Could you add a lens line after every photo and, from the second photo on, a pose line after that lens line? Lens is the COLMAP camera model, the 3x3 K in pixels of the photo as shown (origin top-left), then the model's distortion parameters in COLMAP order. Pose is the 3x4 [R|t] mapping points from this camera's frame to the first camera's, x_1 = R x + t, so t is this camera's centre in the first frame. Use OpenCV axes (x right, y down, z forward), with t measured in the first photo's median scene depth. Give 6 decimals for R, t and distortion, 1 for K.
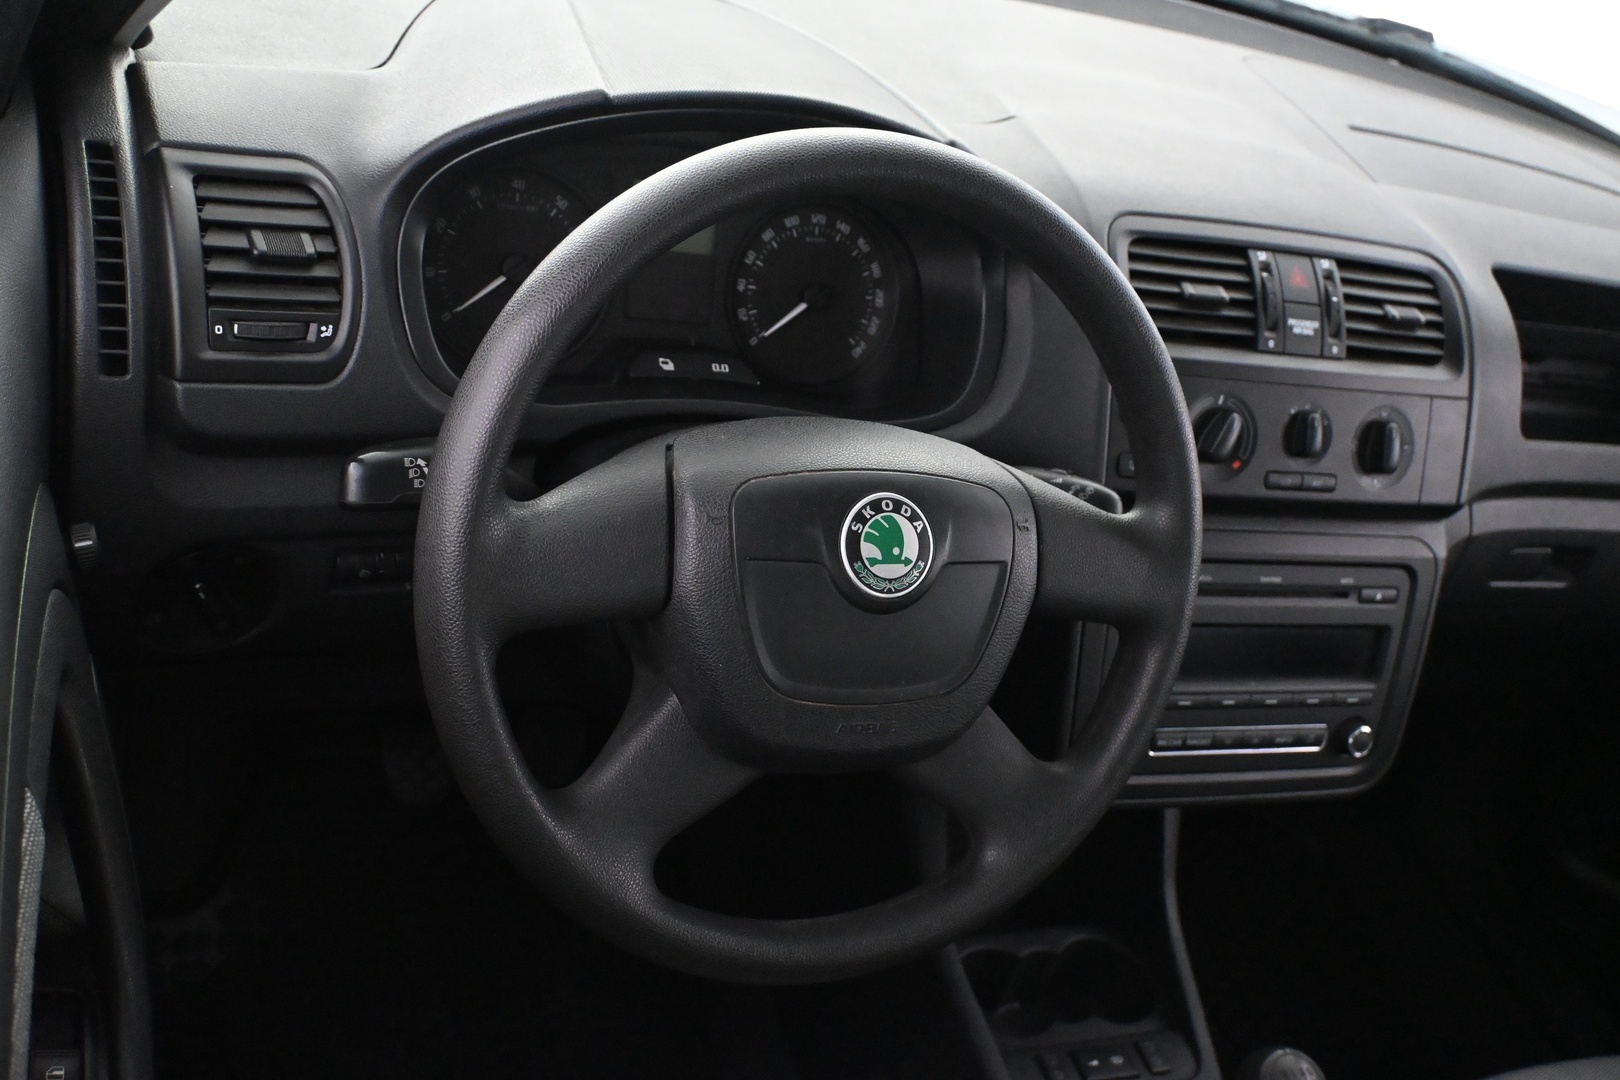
lens RADIAL K [[1760.3, 0, 810.0], [0, 1760.3, 540.0], [0, 0, 1]] dist [0.003806, 0.001362]
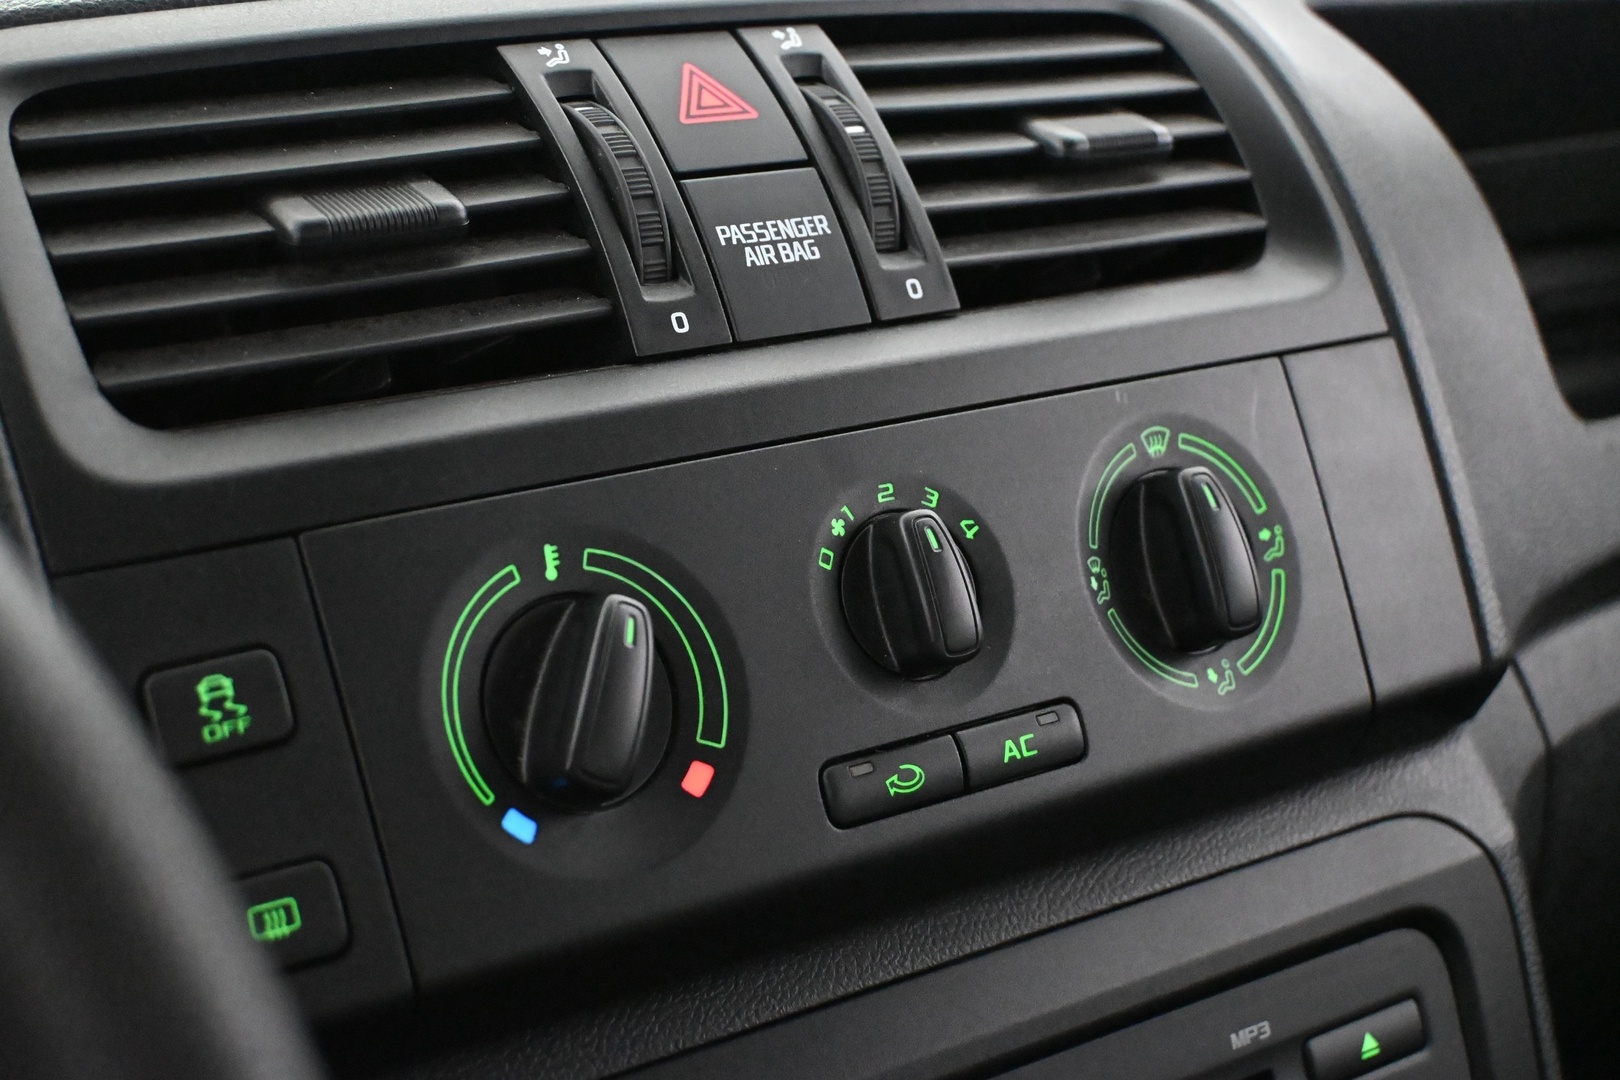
lens RADIAL K [[2561.6, 0, 810.0], [0, 2561.6, 540.0], [0, 0, 1]] dist [-0.017751, 0.004000]
pose [[0.935899, -0.311251, 0.164971, 0.202923], [0.337269, 0.926915, -0.164553, -0.007347], [-0.101697, 0.209645, 0.972475, 0.611551]]
